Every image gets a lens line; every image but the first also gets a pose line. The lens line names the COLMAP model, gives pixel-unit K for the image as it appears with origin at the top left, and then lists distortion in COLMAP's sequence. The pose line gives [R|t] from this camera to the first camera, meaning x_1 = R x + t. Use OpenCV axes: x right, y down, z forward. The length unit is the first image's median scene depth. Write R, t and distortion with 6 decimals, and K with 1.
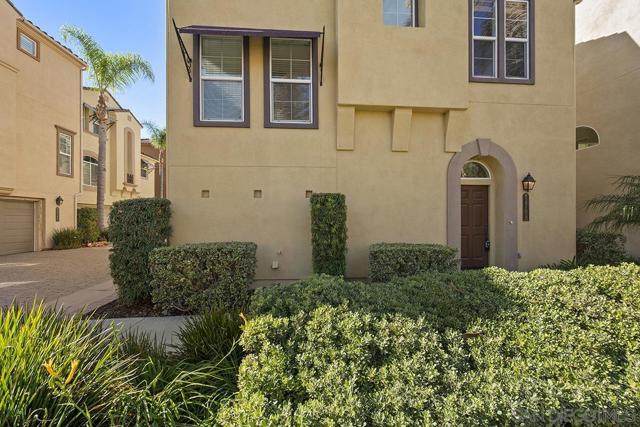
lens RADIAL K [[253.1, 0, 322.0], [0, 253.1, 217.1], [0, 0, 1]] dist [0.000778, 0.000056]
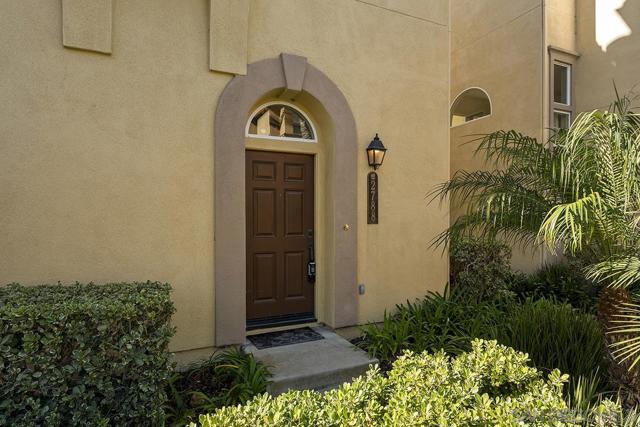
lens RADIAL K [[374.8, 0, 320.3], [0, 374.8, 220.2], [0, 0, 1]] dist [-0.001155, -0.000360]
pose [[0.933978, 0.001429, 0.357327, 0.423637], [-0.002006, 0.999997, 0.001245, 0.007534], [-0.357324, -0.001879, 0.933979, 0.302013]]
